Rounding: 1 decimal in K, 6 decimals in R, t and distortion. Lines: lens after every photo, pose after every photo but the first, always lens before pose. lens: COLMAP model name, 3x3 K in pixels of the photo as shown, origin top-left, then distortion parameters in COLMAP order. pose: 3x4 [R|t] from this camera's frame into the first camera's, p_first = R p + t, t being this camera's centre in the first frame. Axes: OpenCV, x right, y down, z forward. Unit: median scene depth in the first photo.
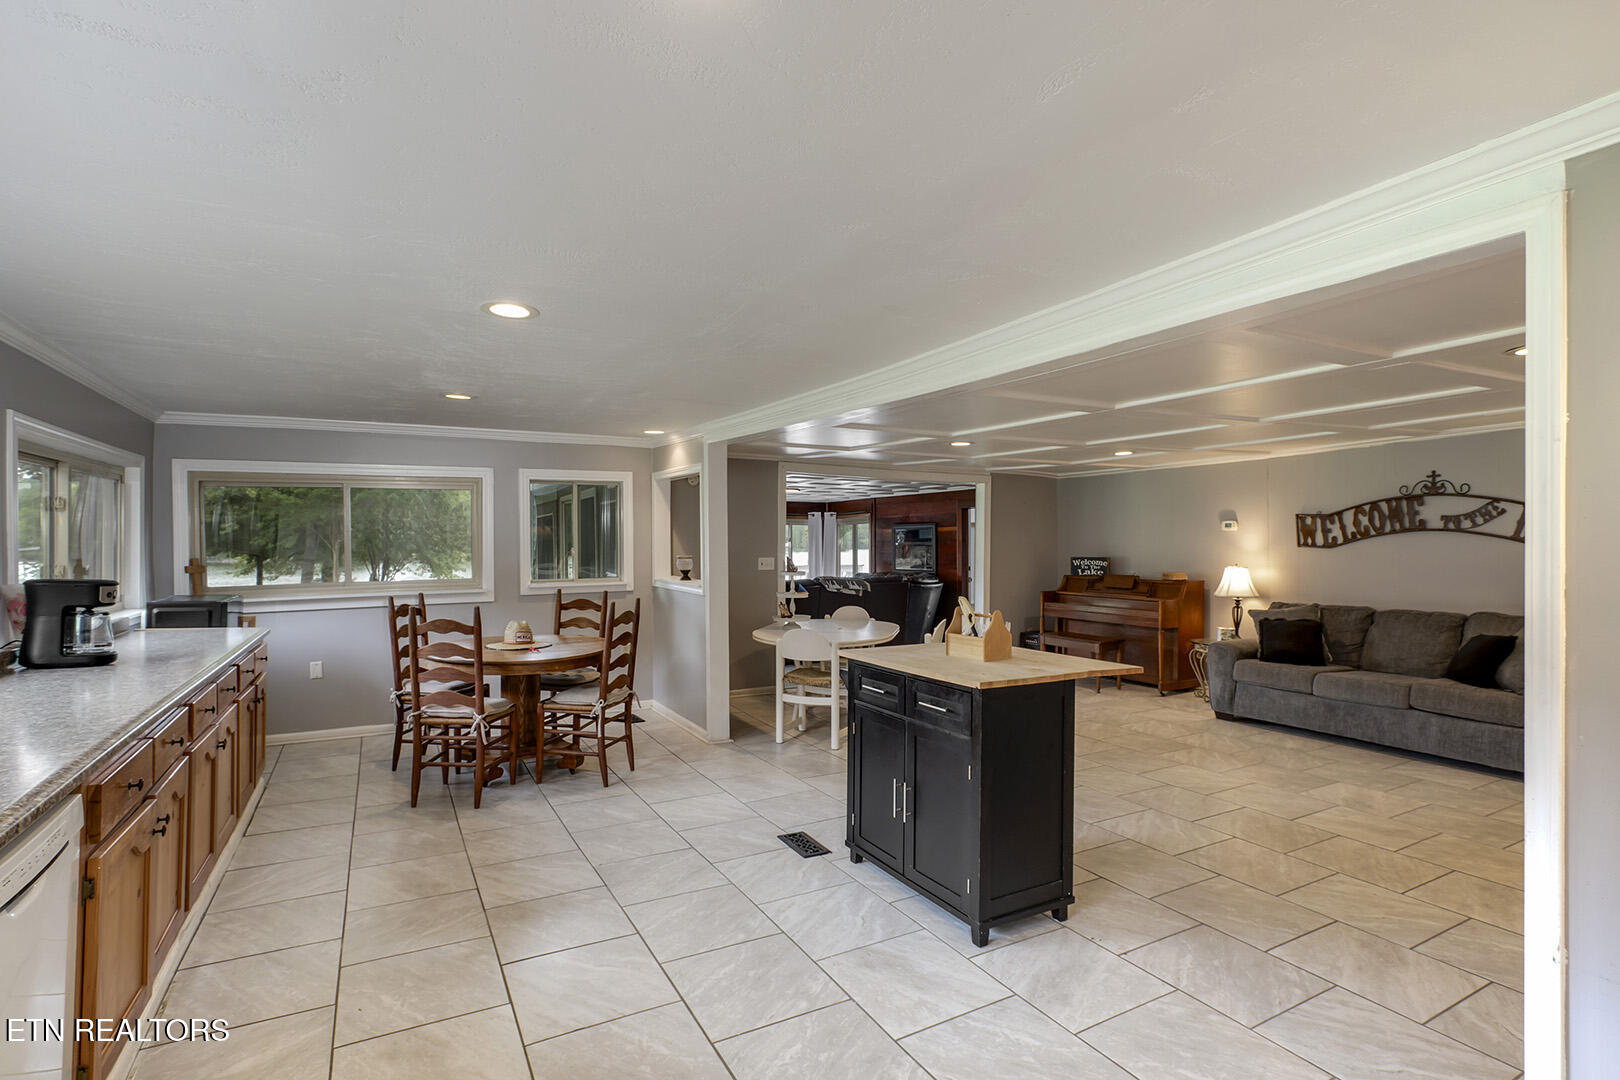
lens RADIAL K [[771.6, 0, 815.4], [0, 771.6, 541.1], [0, 0, 1]] dist [-0.021369, 0.002108]
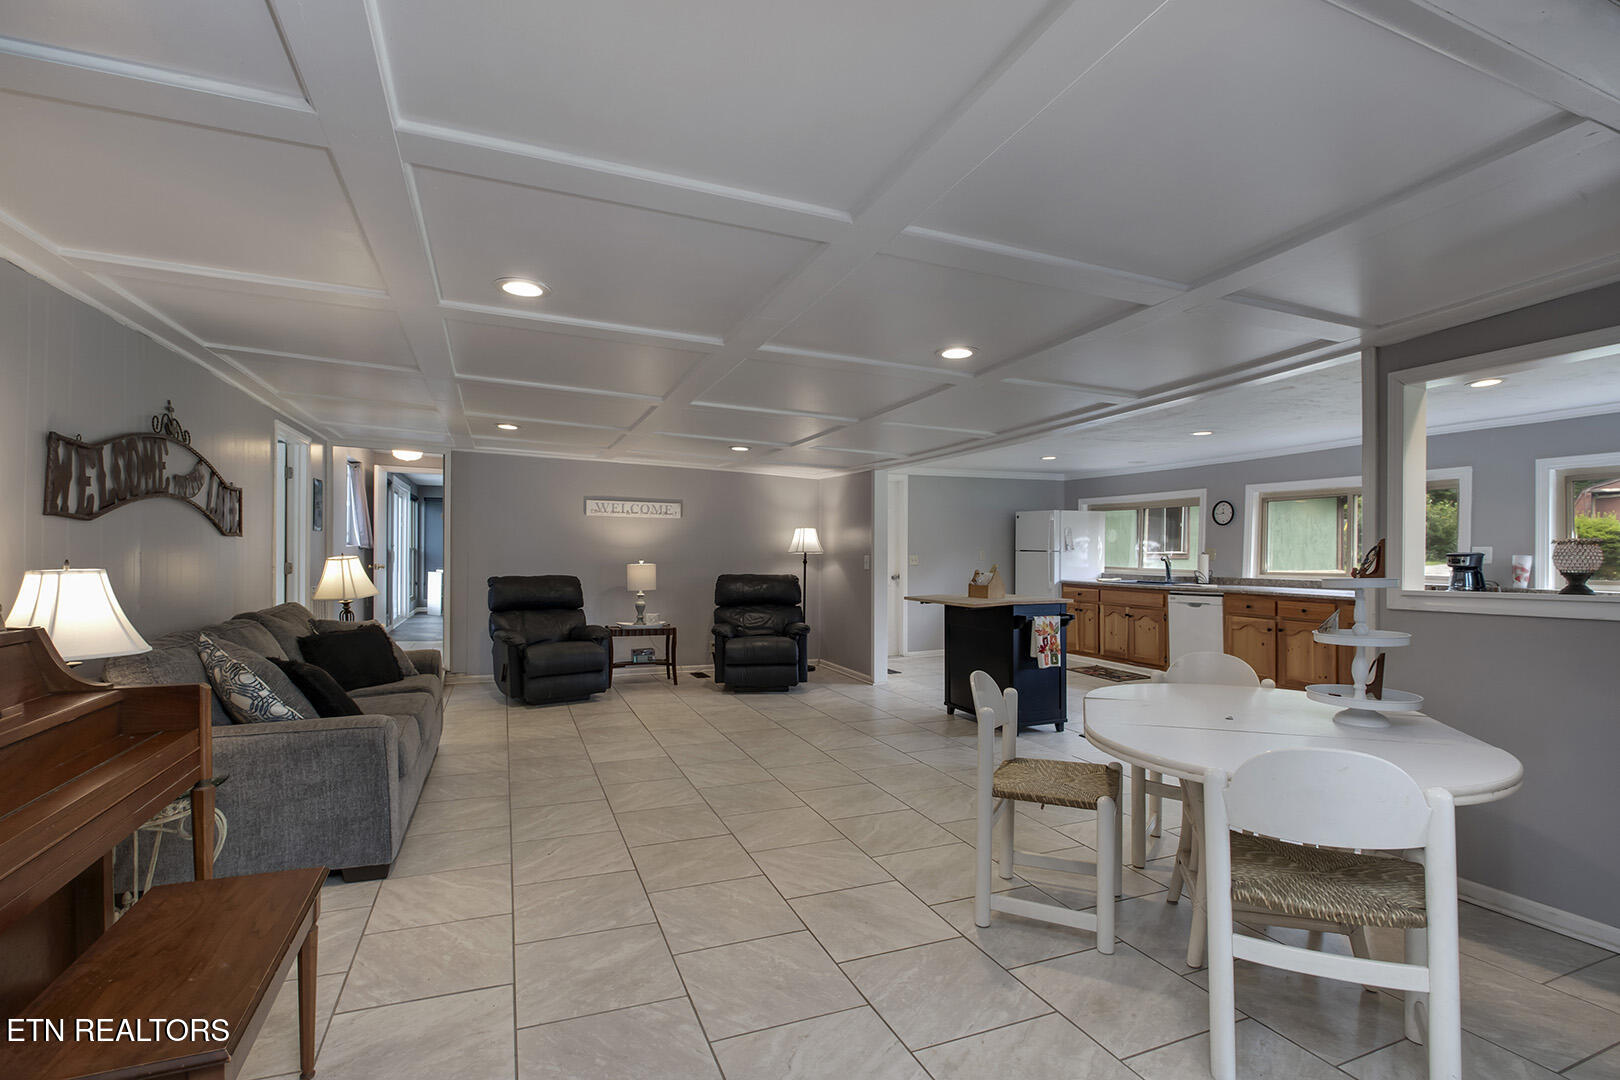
lens RADIAL K [[771.6, 0, 812.8], [0, 771.6, 548.9], [0, 0, 1]] dist [-0.021369, 0.002108]
pose [[-0.992646, -0.004053, 0.120986, 0.228874], [-0.005111, 0.999951, -0.008435, 0.032243], [-0.120946, -0.008991, -0.992618, 1.630879]]
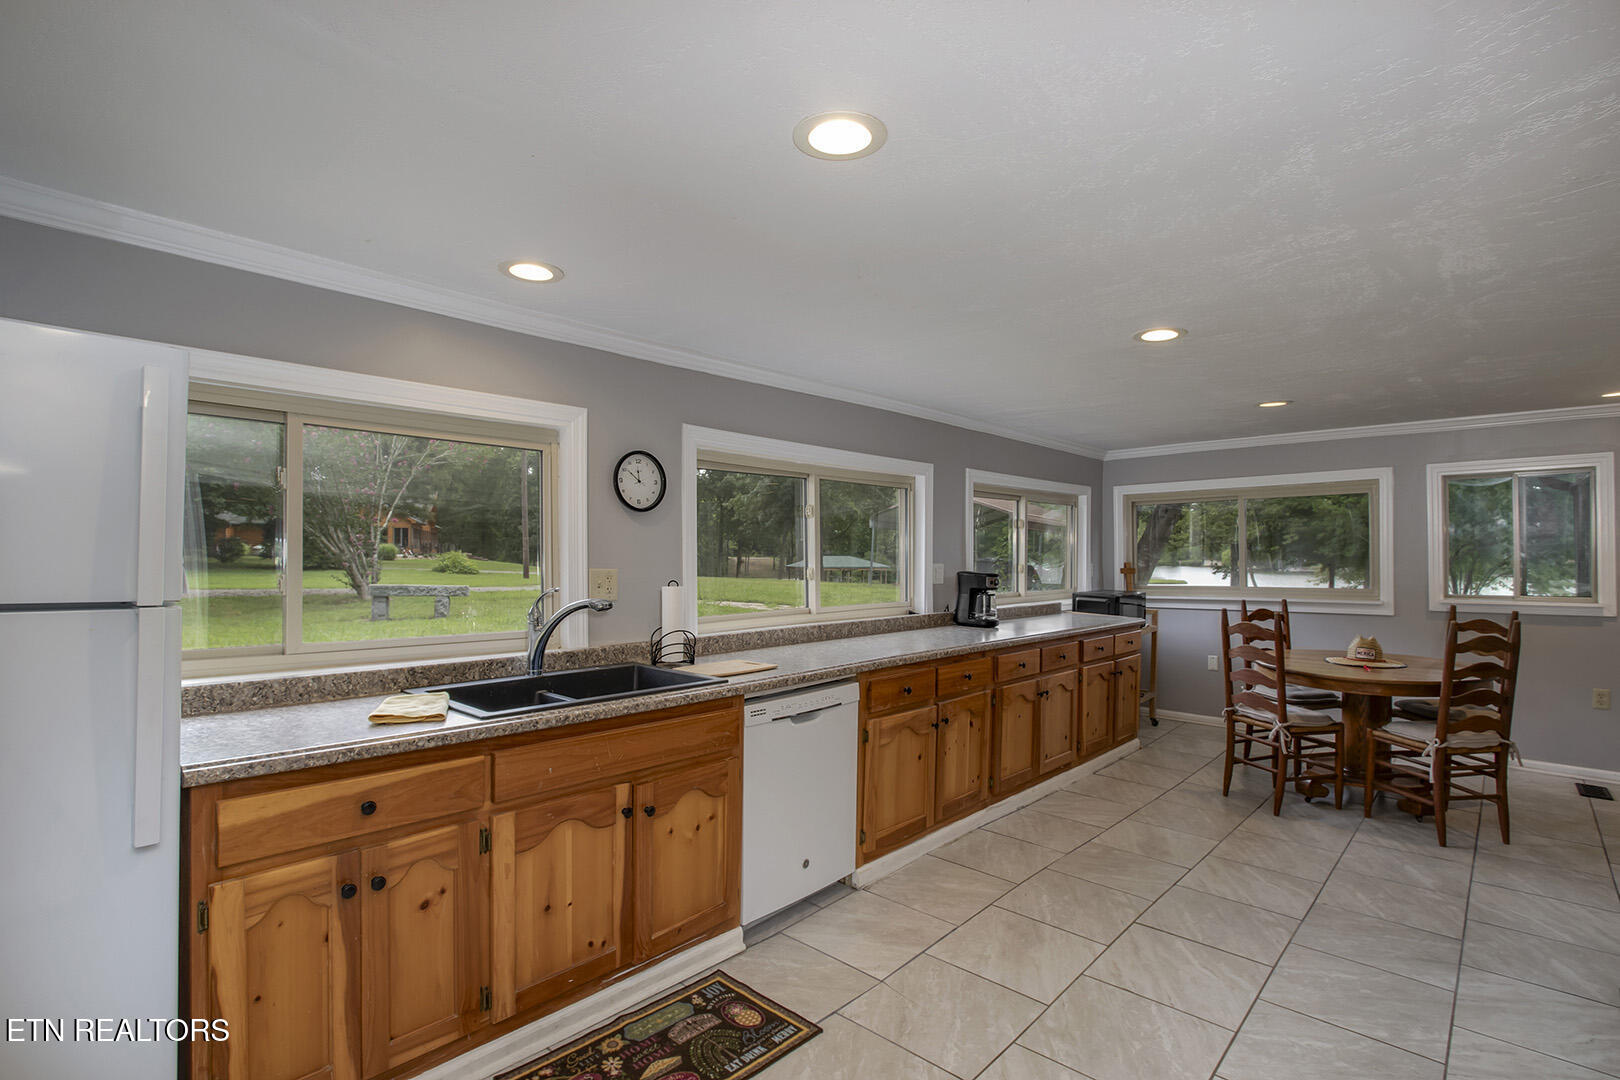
lens RADIAL K [[771.6, 0, 821.9], [0, 771.6, 549.6], [0, 0, 1]] dist [-0.021369, 0.002108]
pose [[0.314370, -0.002227, -0.949298, 0.236169], [0.000788, 0.999998, -0.002085, 0.002902], [0.949300, -0.000092, 0.314371, 0.093764]]
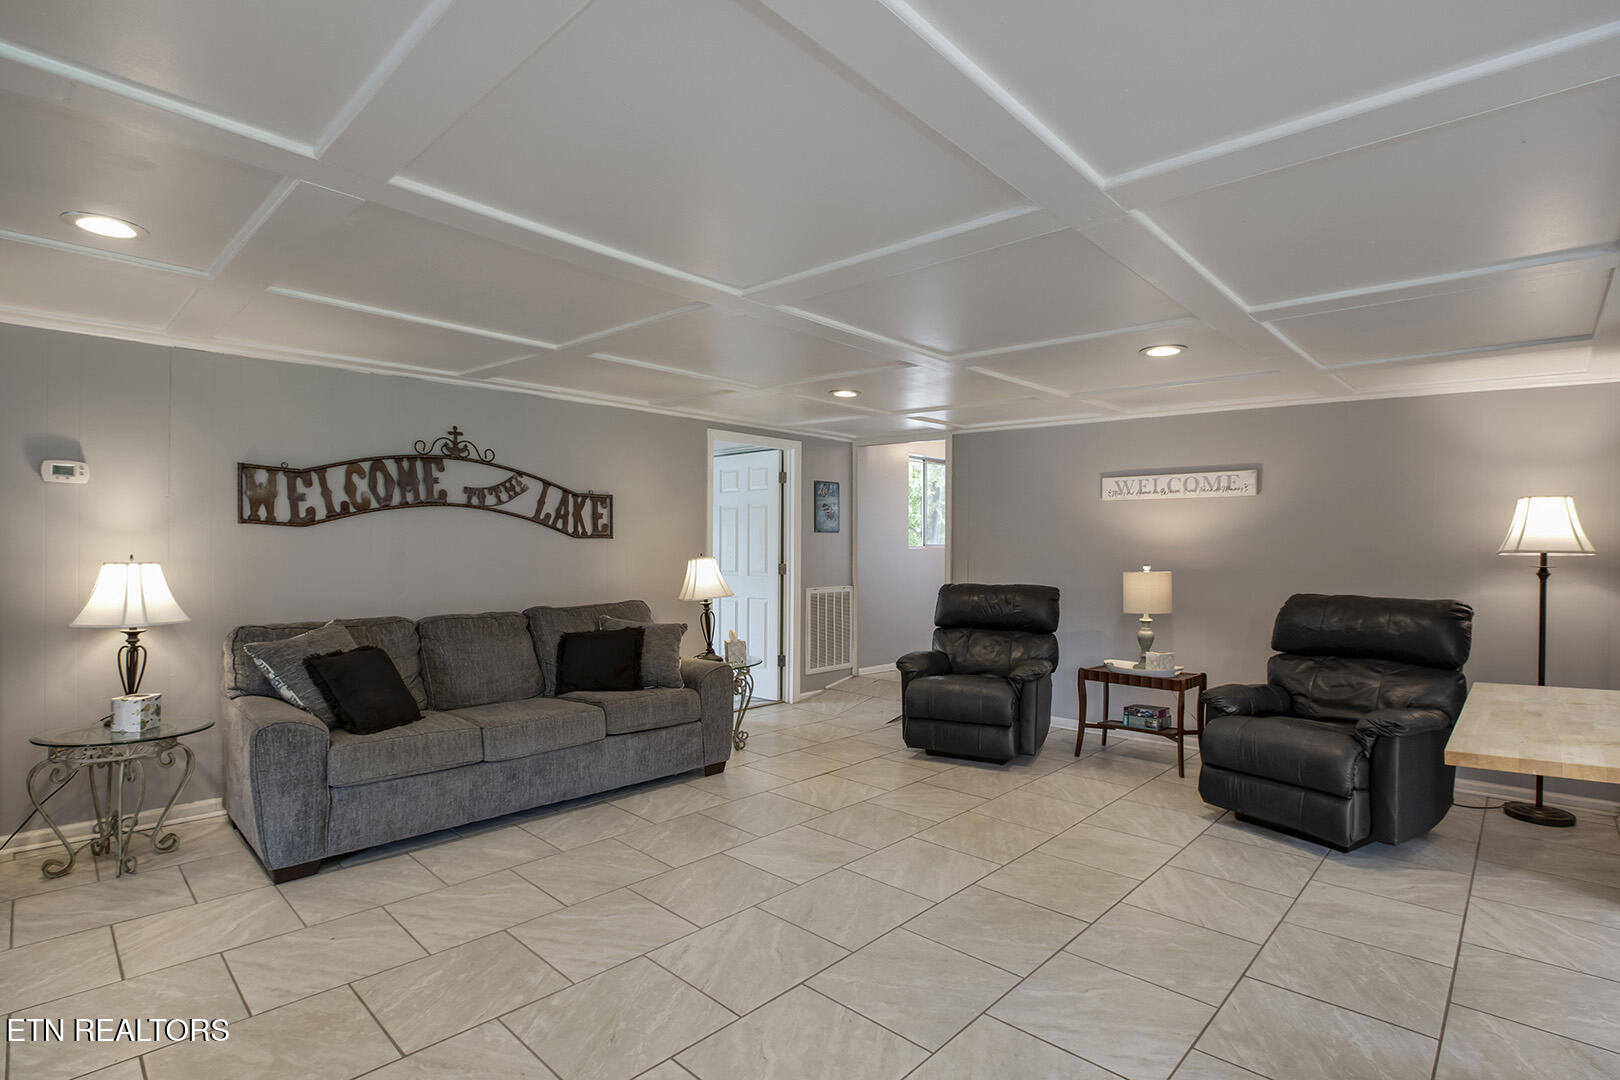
lens RADIAL K [[771.6, 0, 800.8], [0, 771.6, 551.0], [0, 0, 1]] dist [-0.021369, 0.002108]
pose [[-0.289708, 0.001589, 0.957114, -0.011793], [-0.007937, 0.999960, -0.004062, 0.032297], [-0.957082, -0.008773, -0.289684, 0.939346]]
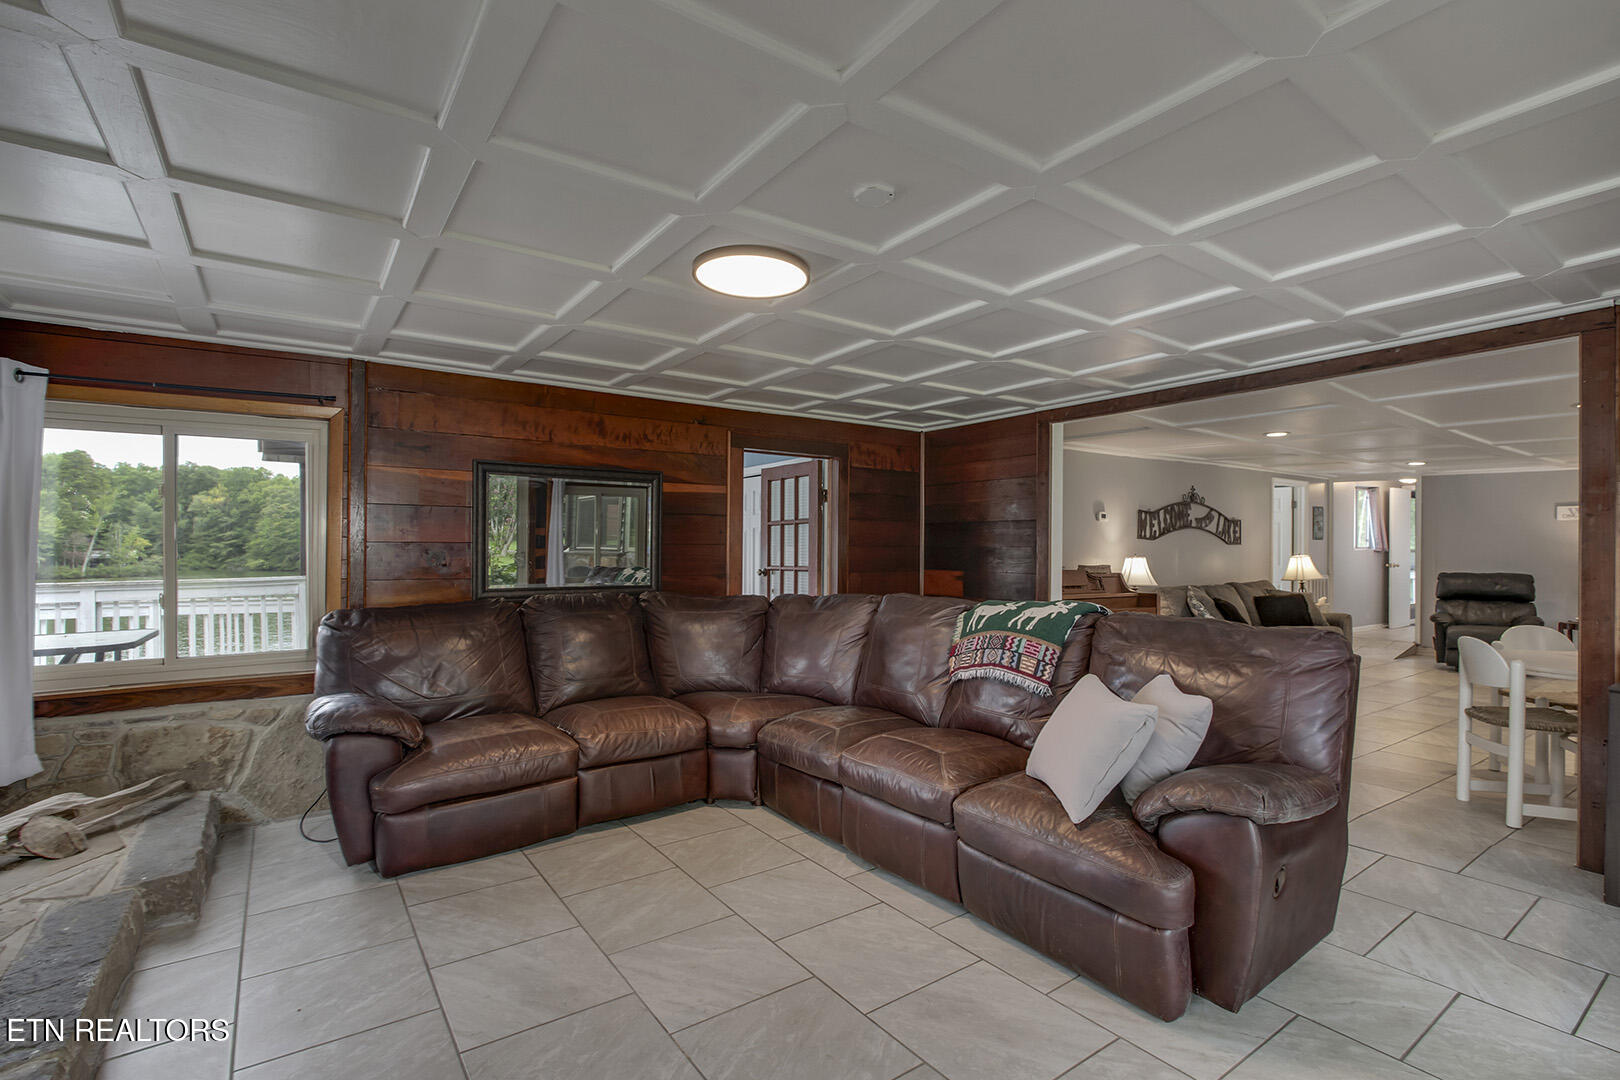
lens RADIAL K [[771.6, 0, 819.2], [0, 771.6, 538.0], [0, 0, 1]] dist [-0.021369, 0.002108]
pose [[-0.118271, 0.015790, 0.992856, -0.543030], [-0.010120, 0.999802, -0.017106, 0.037641], [-0.992930, -0.012071, -0.118088, 1.951138]]
